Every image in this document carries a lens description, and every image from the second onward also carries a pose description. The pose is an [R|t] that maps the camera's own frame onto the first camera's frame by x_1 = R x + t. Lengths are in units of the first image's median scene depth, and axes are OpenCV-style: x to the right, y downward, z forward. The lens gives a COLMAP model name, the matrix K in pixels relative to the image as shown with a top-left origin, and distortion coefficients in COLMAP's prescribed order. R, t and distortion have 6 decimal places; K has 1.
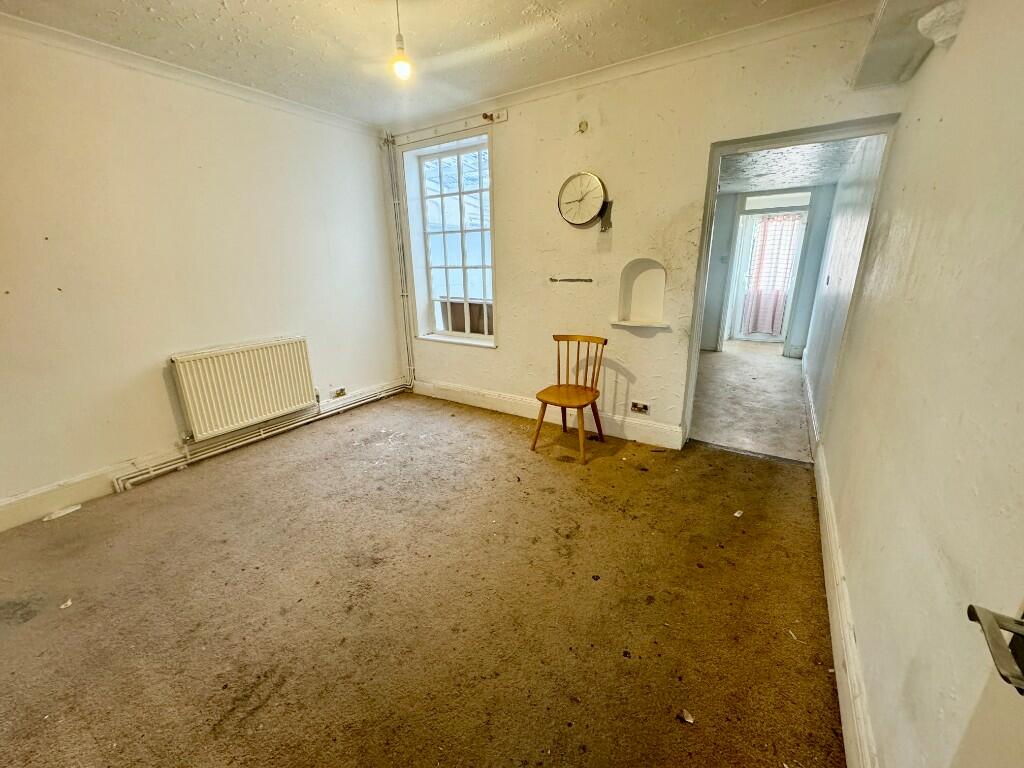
lens RADIAL K [[407.9, 0, 512.0], [0, 407.9, 381.5], [0, 0, 1]] dist [-0.002461, -0.000561]
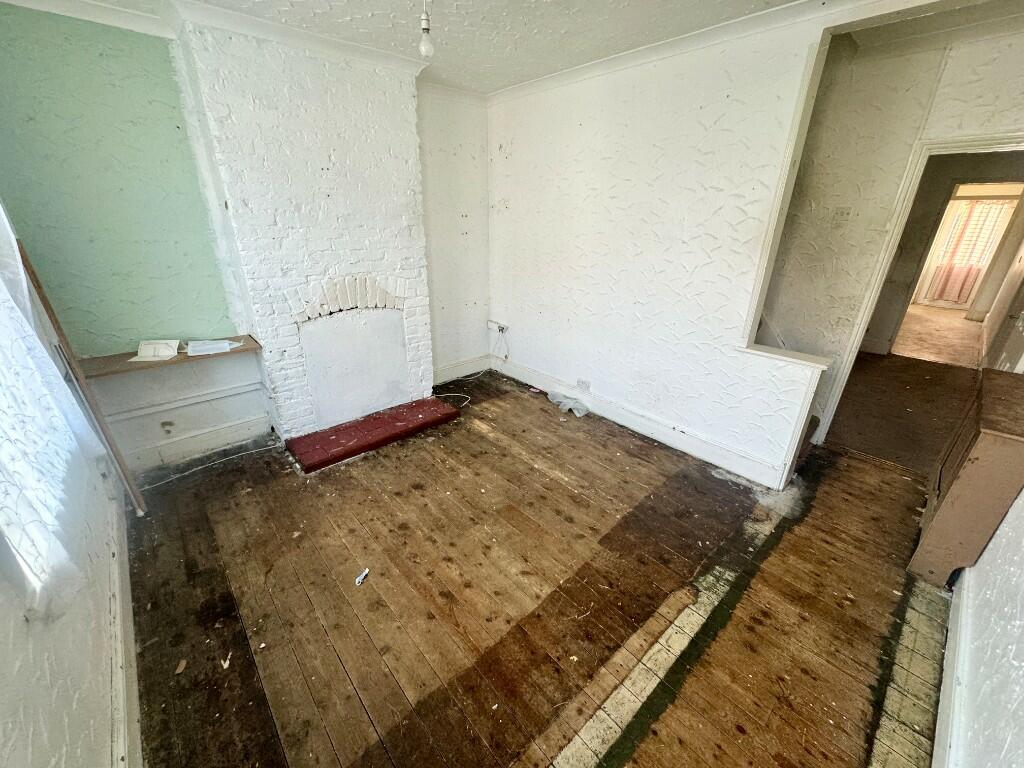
lens RADIAL K [[407.9, 0, 509.4], [0, 407.9, 385.0], [0, 0, 1]] dist [-0.002461, -0.000561]
pose [[0.966373, 0.123607, -0.225488, -0.862135], [-0.099049, 0.988157, 0.117193, 0.299332], [0.237304, -0.090918, 0.967172, -1.260375]]
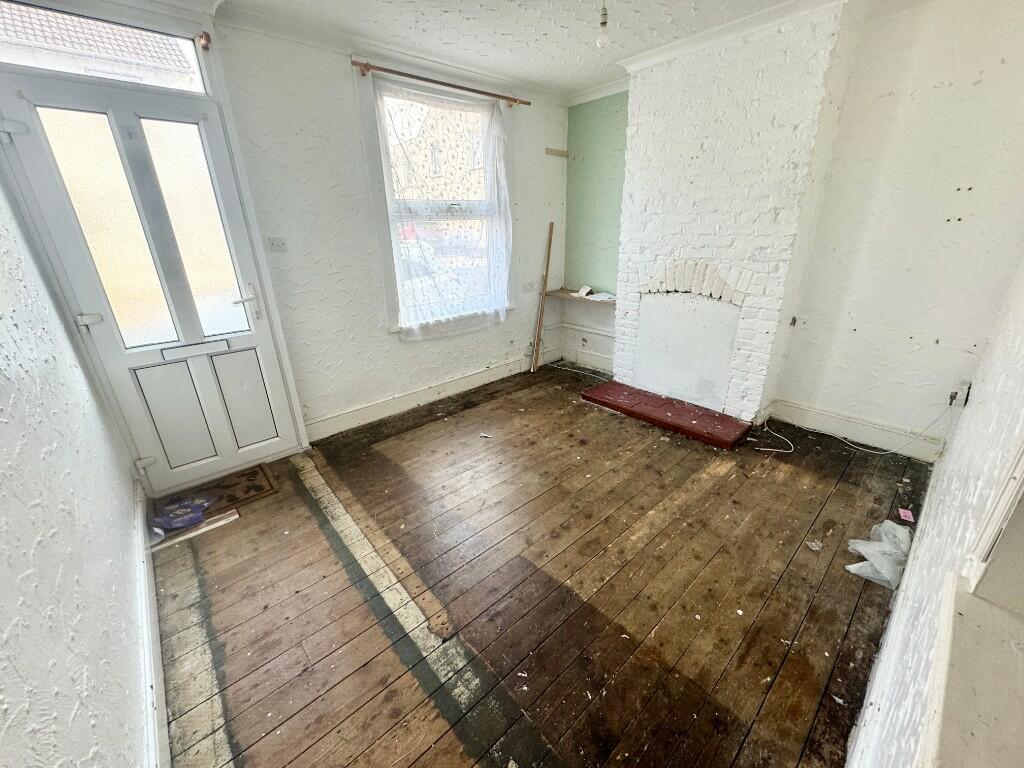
lens RADIAL K [[407.9, 0, 513.6], [0, 407.9, 383.9], [0, 0, 1]] dist [-0.002461, -0.000561]
pose [[-0.257717, 0.366664, -0.893946, -0.336817], [-0.254868, 0.866634, 0.428937, 0.131995], [0.932000, 0.338383, -0.129896, -0.529926]]
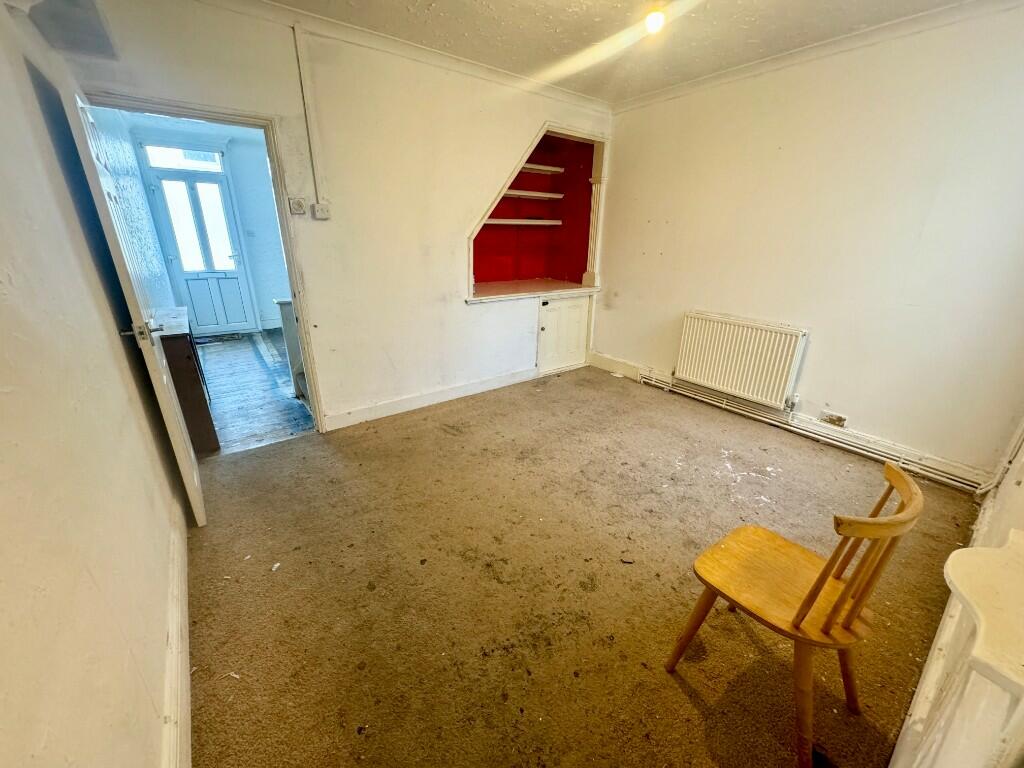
lens RADIAL K [[407.9, 0, 507.3], [0, 407.9, 379.9], [0, 0, 1]] dist [-0.002461, -0.000561]
pose [[-0.351687, 0.328343, -0.876645, 0.443064], [-0.270973, 0.860671, 0.431068, -0.205036], [0.896041, 0.389148, -0.213714, 0.620457]]
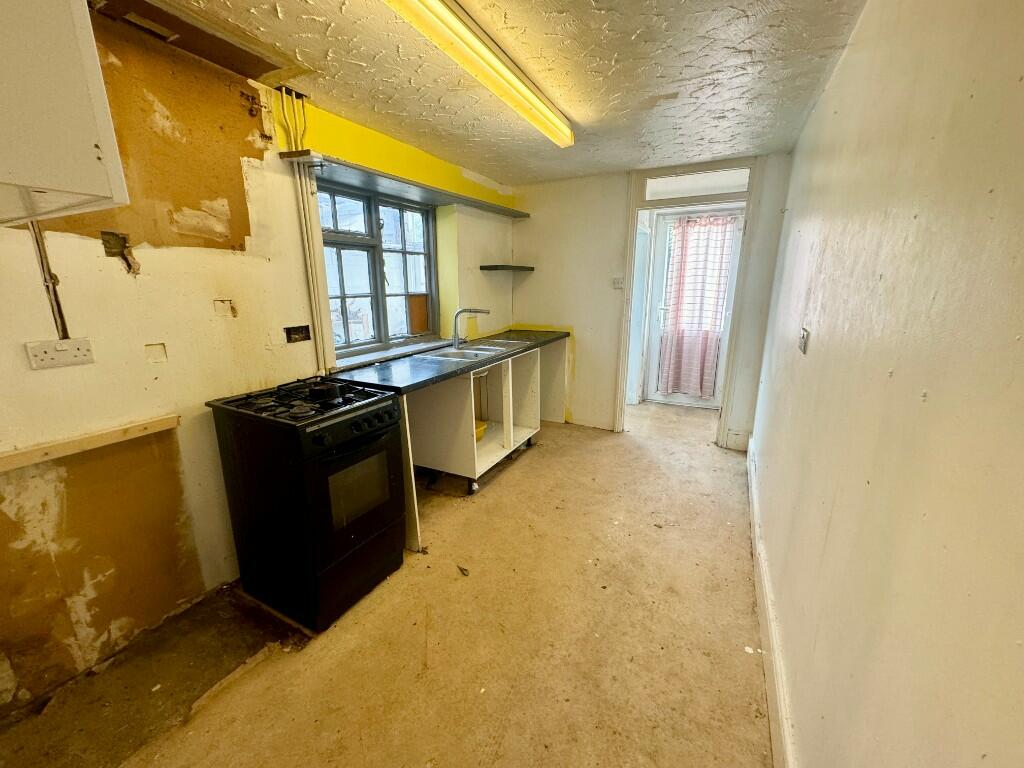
lens RADIAL K [[407.9, 0, 510.0], [0, 407.9, 385.0], [0, 0, 1]] dist [-0.002461, -0.000561]
pose [[0.994848, -0.015186, 0.100238, 0.716612], [0.019681, 0.998837, -0.044007, -0.301449], [-0.099453, 0.045753, 0.993990, 1.013951]]
